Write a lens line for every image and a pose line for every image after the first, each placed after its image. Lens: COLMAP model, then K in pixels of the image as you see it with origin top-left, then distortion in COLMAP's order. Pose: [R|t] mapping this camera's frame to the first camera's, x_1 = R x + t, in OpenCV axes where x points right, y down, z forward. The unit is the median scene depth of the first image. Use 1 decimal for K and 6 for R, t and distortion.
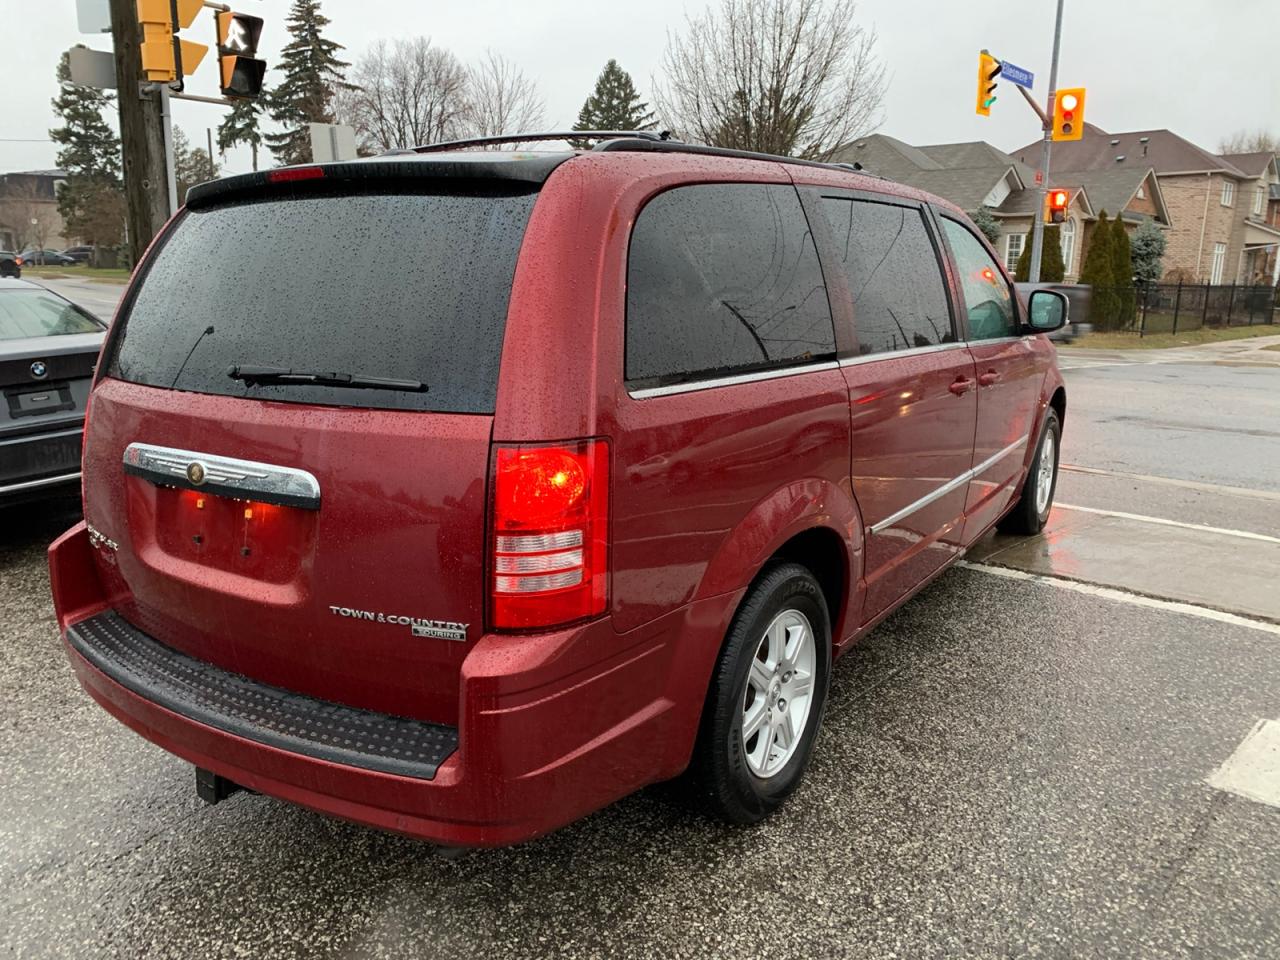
lens RADIAL K [[982.0, 0, 639.9], [0, 982.0, 473.9], [0, 0, 1]] dist [0.023064, -0.016123]
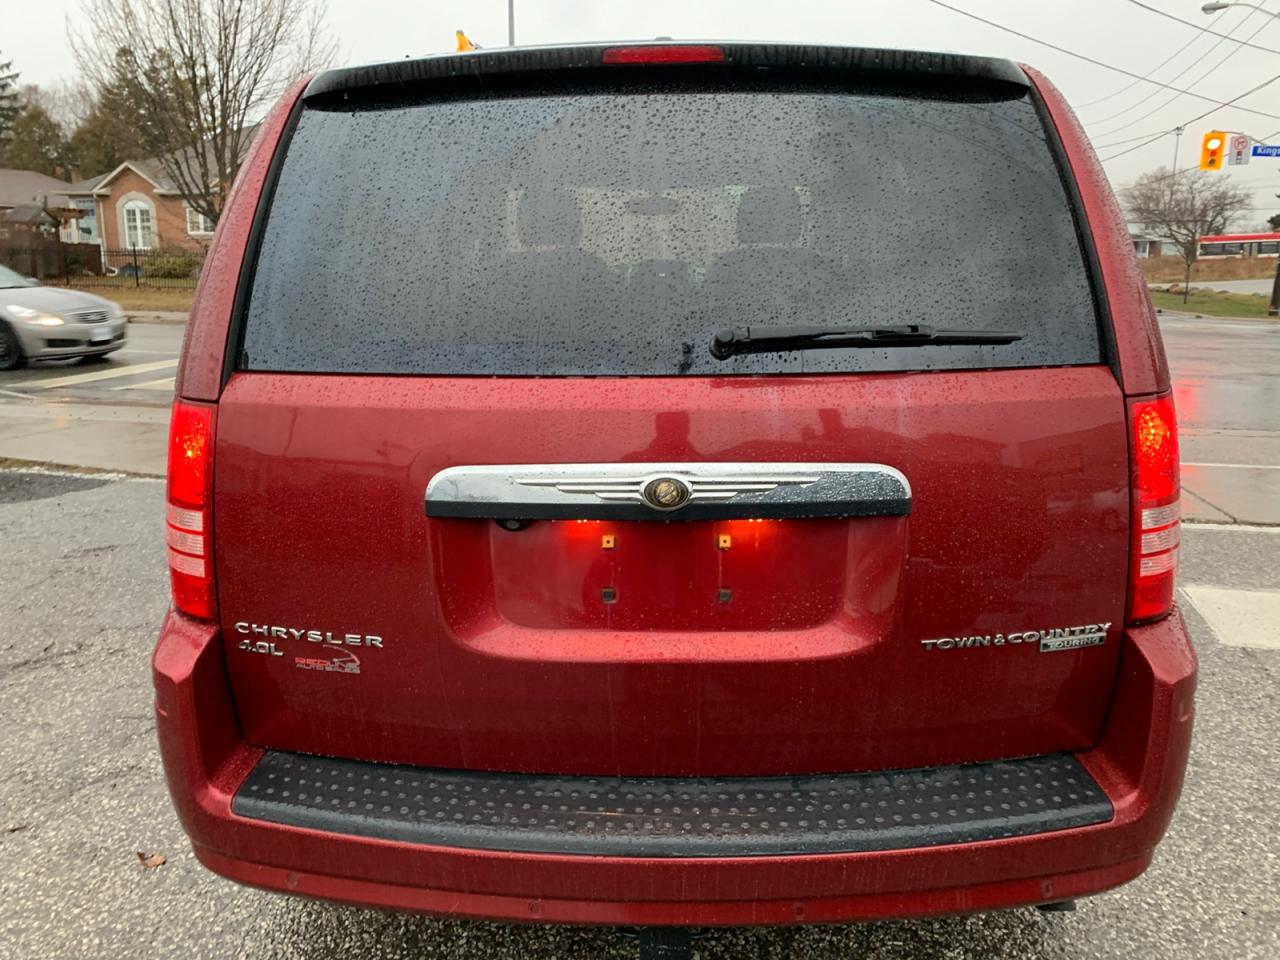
lens RADIAL K [[982.0, 0, 646.4], [0, 982.0, 473.9], [0, 0, 1]] dist [0.023064, -0.016123]
pose [[0.843877, -0.122743, 0.522307, -0.840424], [0.113789, 0.992279, 0.049342, -0.049633], [-0.524331, 0.017794, 0.851329, 0.462691]]
